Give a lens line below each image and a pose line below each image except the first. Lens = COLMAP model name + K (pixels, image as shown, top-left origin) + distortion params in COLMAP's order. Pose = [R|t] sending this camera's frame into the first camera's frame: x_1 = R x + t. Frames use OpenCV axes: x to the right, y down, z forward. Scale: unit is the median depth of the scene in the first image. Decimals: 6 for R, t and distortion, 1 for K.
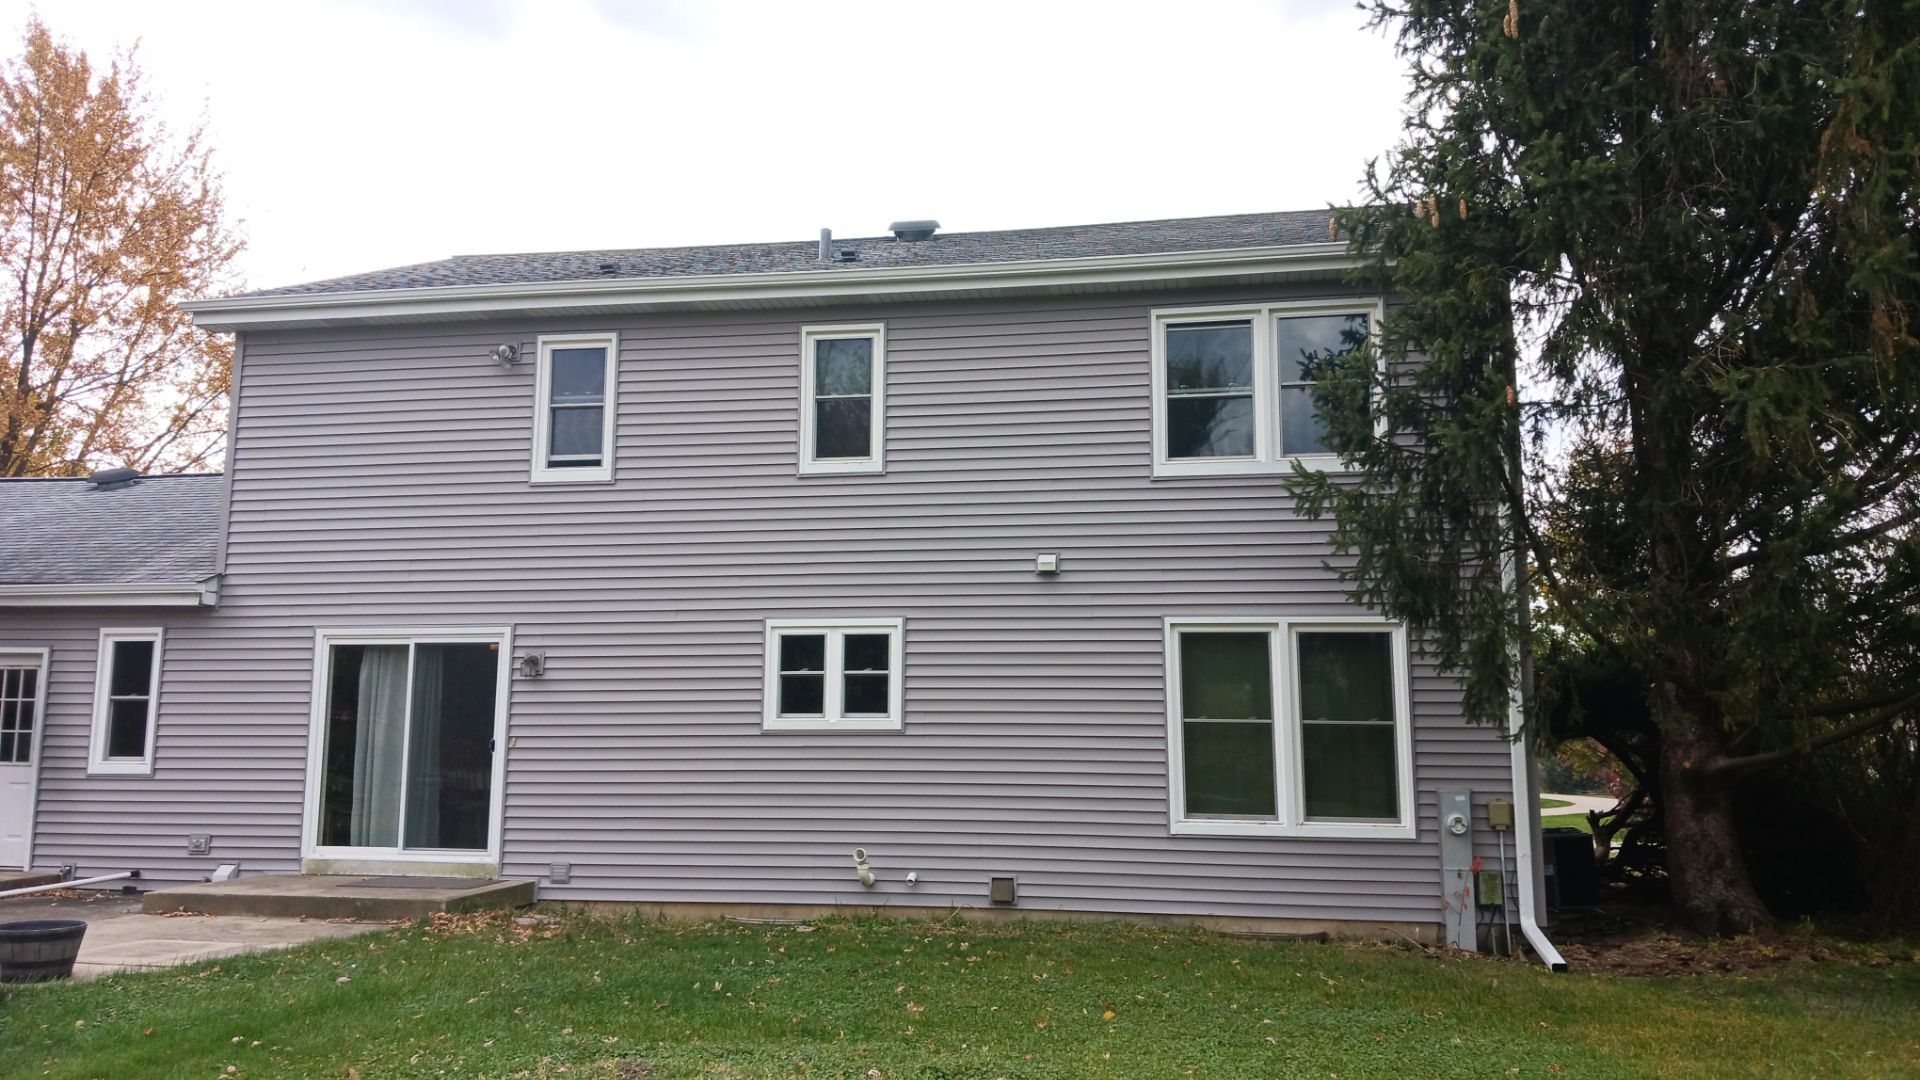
lens RADIAL K [[1494.3, 0, 900.8], [0, 1494.3, 492.4], [0, 0, 1]] dist [0.130763, -0.289138]
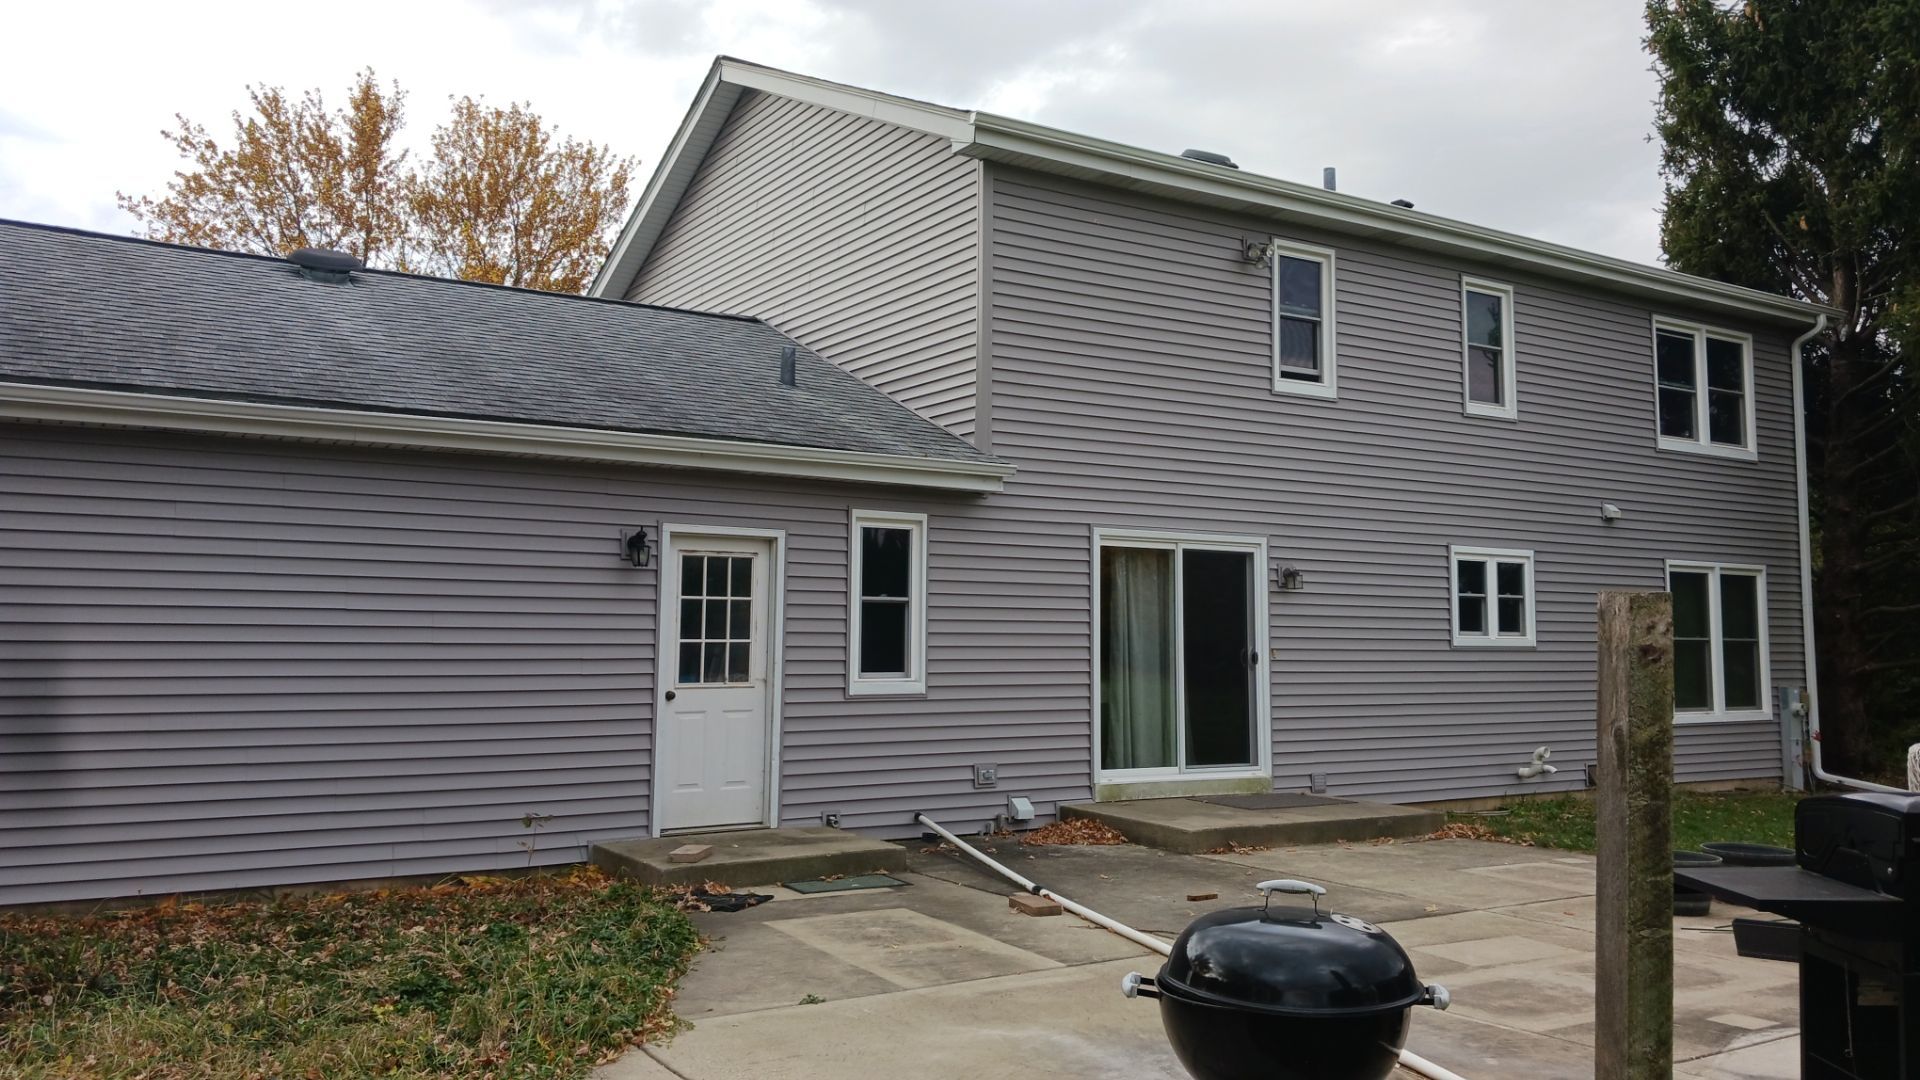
lens RADIAL K [[1494.3, 0, 900.8], [0, 1494.3, 492.4], [0, 0, 1]] dist [0.130763, -0.289138]
pose [[0.744477, 0.066702, 0.664308, -1.082491], [-0.116468, 0.992715, 0.030846, 0.057669], [-0.657411, -0.100335, 0.746823, 0.433714]]
